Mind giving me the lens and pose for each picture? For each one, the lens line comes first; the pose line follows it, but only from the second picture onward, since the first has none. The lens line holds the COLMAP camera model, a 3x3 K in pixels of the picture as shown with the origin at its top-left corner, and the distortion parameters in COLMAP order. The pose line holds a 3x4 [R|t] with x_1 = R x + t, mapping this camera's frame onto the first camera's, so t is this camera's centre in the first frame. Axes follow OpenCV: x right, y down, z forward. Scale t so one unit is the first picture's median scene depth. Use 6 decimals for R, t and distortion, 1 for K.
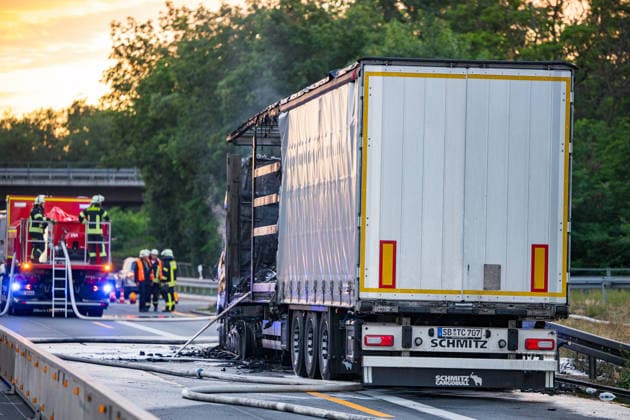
lens RADIAL K [[2609.9, 0, 315.0], [0, 2609.9, 210.0], [0, 0, 1]] dist [0.412688, 8.476943]
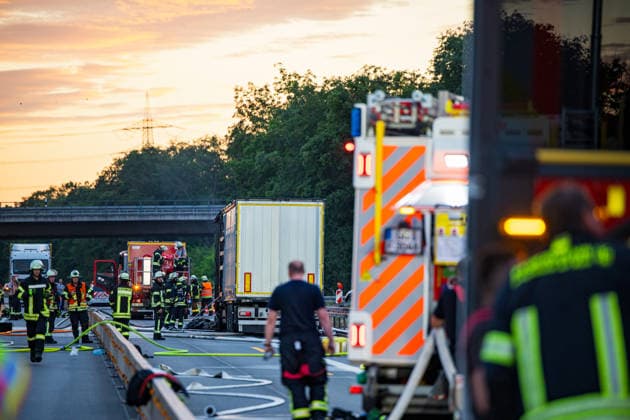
lens RADIAL K [[2609.9, 0, 315.0], [0, 2609.9, 210.0], [0, 0, 1]] dist [0.412688, 8.476943]
pose [[0.997941, -0.013283, -0.062752, 0.052814], [0.012724, 0.999876, -0.009296, -0.005048], [0.062868, 0.008478, 0.997986, -0.308851]]
